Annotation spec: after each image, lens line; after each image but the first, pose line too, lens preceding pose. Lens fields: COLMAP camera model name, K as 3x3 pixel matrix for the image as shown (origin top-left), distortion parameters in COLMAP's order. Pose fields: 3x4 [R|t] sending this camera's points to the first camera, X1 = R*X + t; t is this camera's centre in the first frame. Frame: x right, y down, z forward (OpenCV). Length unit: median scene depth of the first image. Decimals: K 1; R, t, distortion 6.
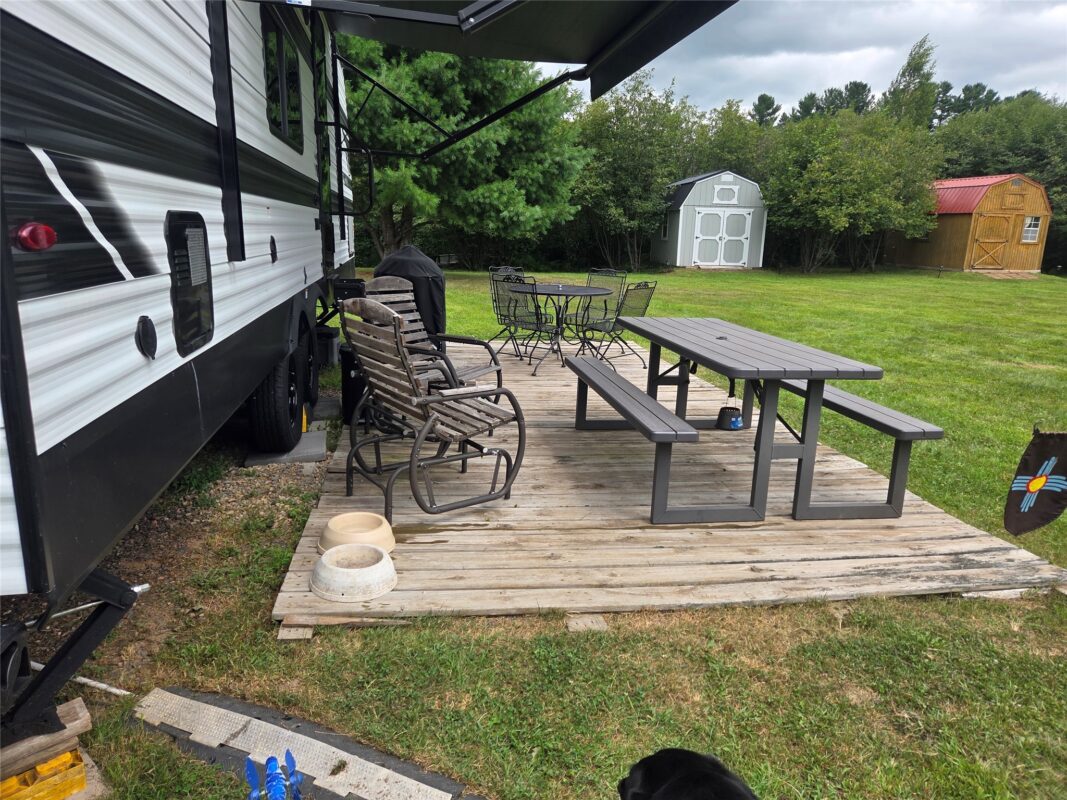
lens RADIAL K [[718.0, 0, 533.5], [0, 718.0, 393.0], [0, 0, 1]] dist [0.107209, -0.086529]
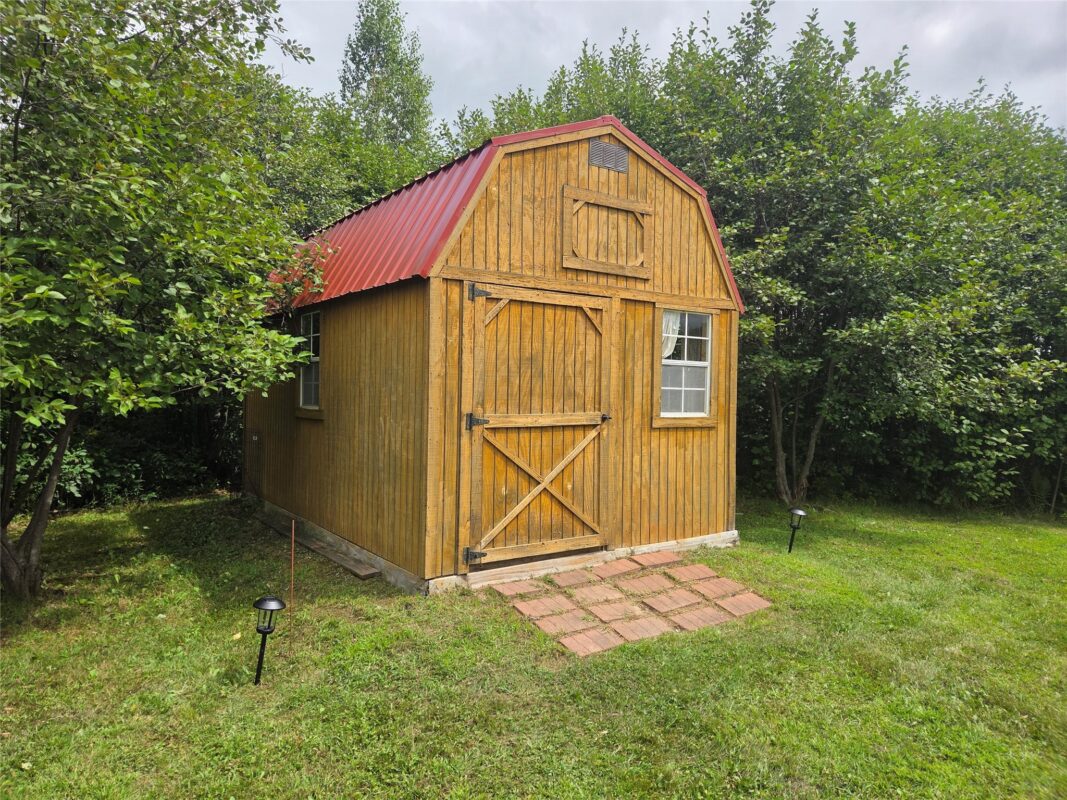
lens RADIAL K [[718.0, 0, 533.5], [0, 718.0, 393.0], [0, 0, 1]] dist [0.107209, -0.086529]
pose [[0.898433, -0.021834, 0.438567, 0.566442], [0.109188, 0.978501, -0.174966, -0.190580], [-0.425318, 0.205081, 0.881502, 0.880083]]
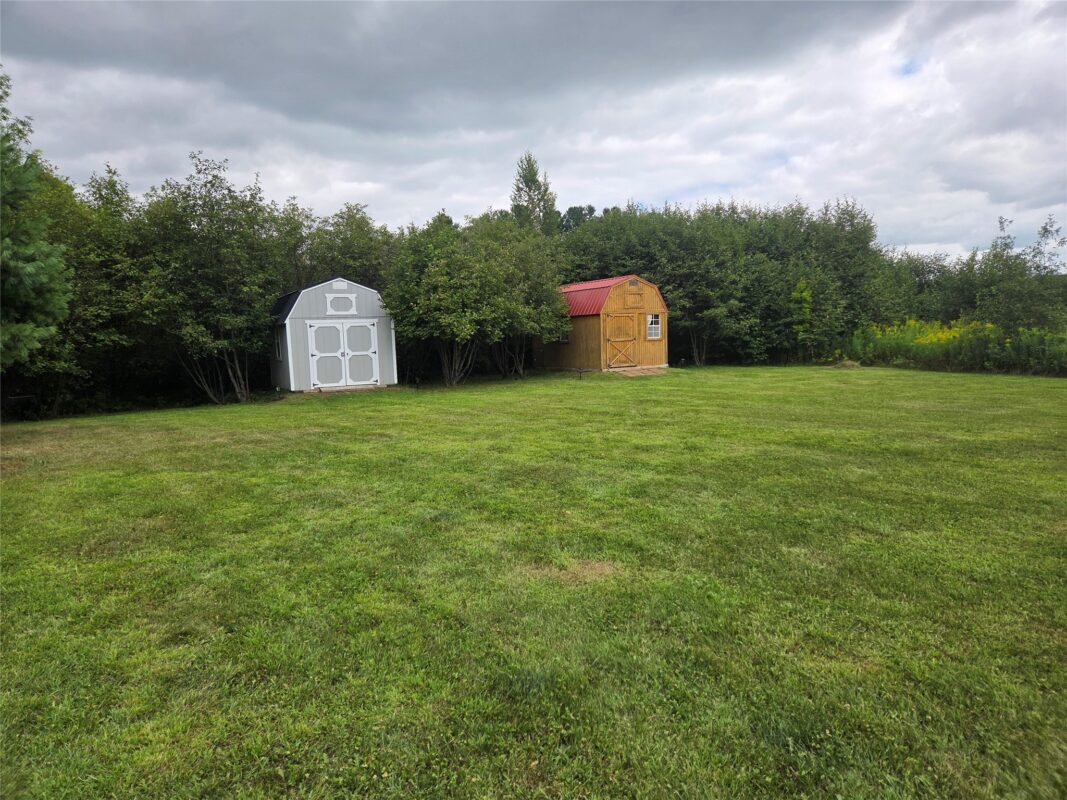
lens RADIAL K [[718.0, 0, 533.5], [0, 718.0, 393.0], [0, 0, 1]] dist [0.107209, -0.086529]
pose [[0.925227, -0.093423, 0.367732, 0.149547], [0.146584, 0.981973, -0.119339, -0.036928], [-0.349954, 0.164319, 0.922243, 0.158451]]
